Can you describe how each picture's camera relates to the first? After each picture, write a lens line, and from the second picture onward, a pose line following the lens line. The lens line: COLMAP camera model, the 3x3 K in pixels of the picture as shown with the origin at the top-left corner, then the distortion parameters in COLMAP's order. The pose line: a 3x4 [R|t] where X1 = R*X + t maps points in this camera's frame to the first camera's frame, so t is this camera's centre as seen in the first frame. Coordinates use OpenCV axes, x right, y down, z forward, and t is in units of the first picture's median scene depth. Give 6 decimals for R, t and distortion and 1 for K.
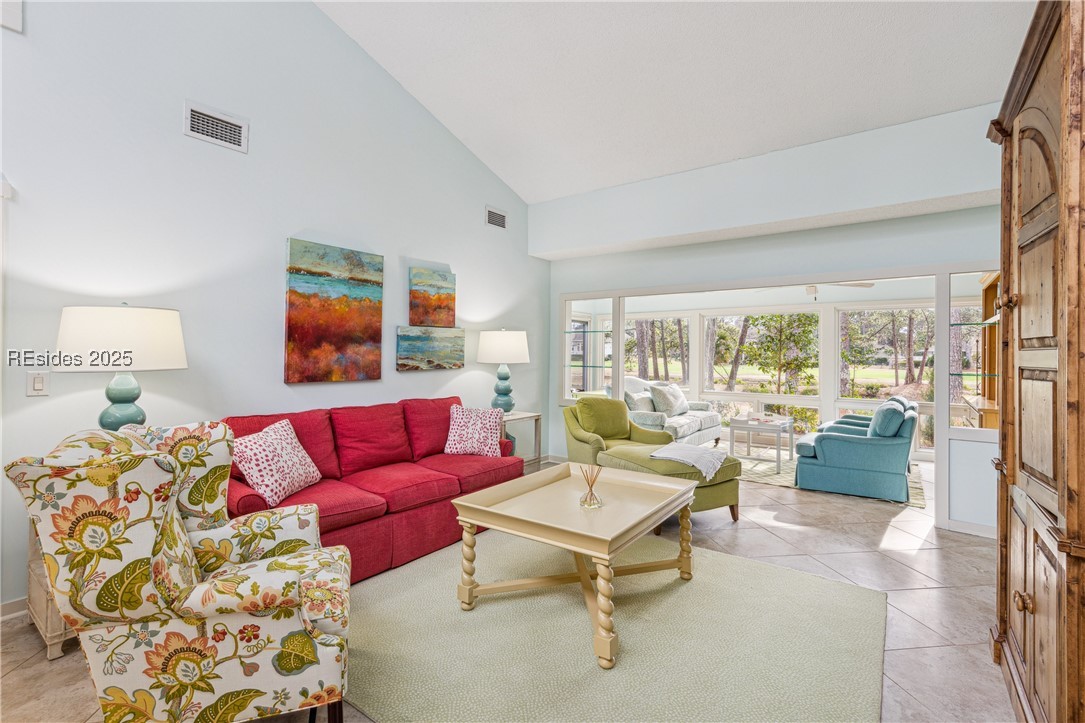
lens RADIAL K [[489.5, 0, 553.4], [0, 489.5, 347.7], [0, 0, 1]] dist [0.005539, 0.000354]
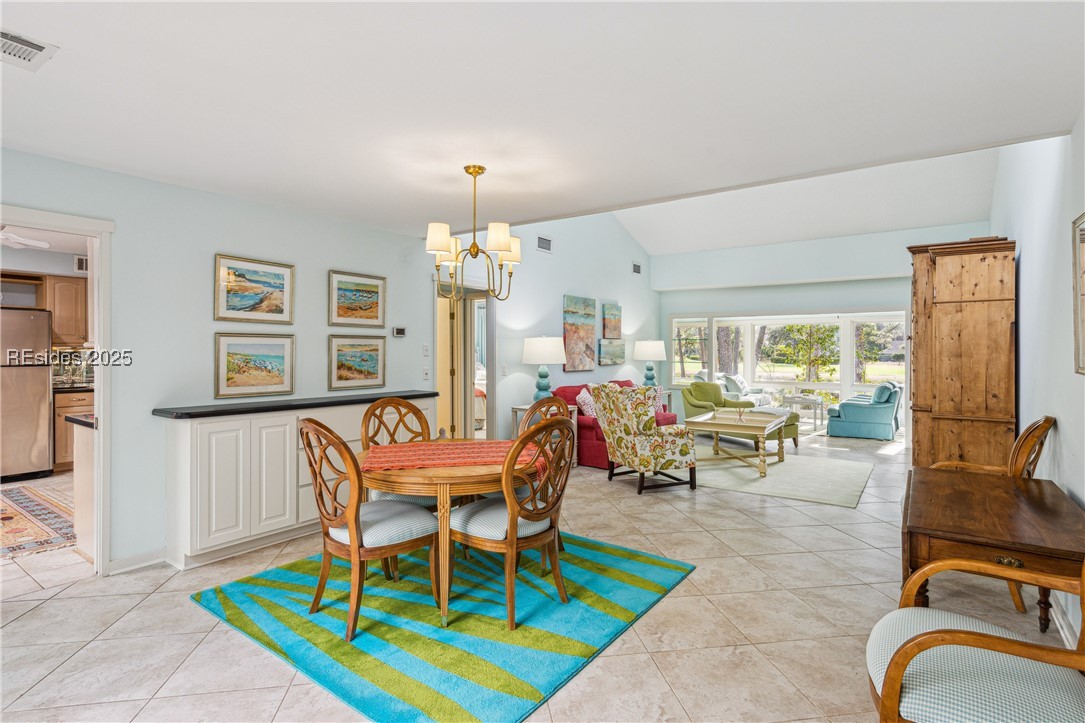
lens RADIAL K [[569.9, 0, 536.8], [0, 569.9, 345.9], [0, 0, 1]] dist [0.006348, 0.005120]
pose [[0.999844, -0.003903, 0.017228, -0.684841], [0.003820, 0.999981, 0.004839, -0.036191], [-0.017246, -0.004773, 0.999840, -1.198548]]
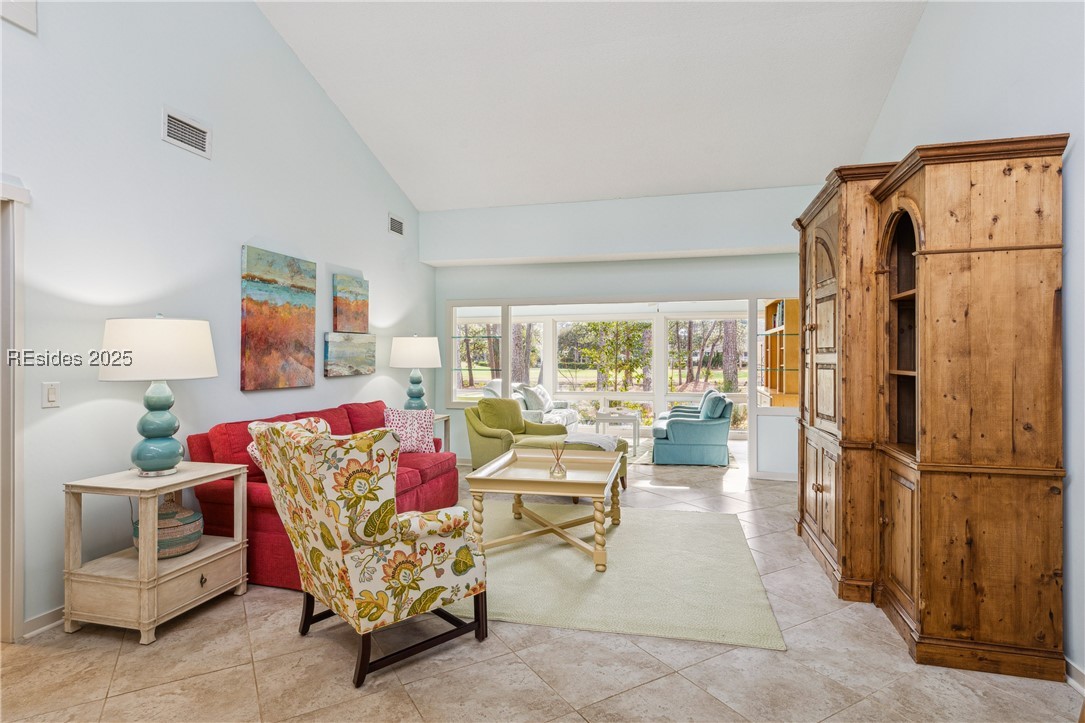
lens RADIAL K [[569.9, 0, 544.3], [0, 569.9, 354.1], [0, 0, 1]] dist [0.006348, 0.005120]
pose [[0.923314, -0.007940, 0.383964, -0.422150], [0.004918, 0.999949, 0.008852, -0.009395], [-0.384014, -0.006285, 0.923306, -0.306269]]
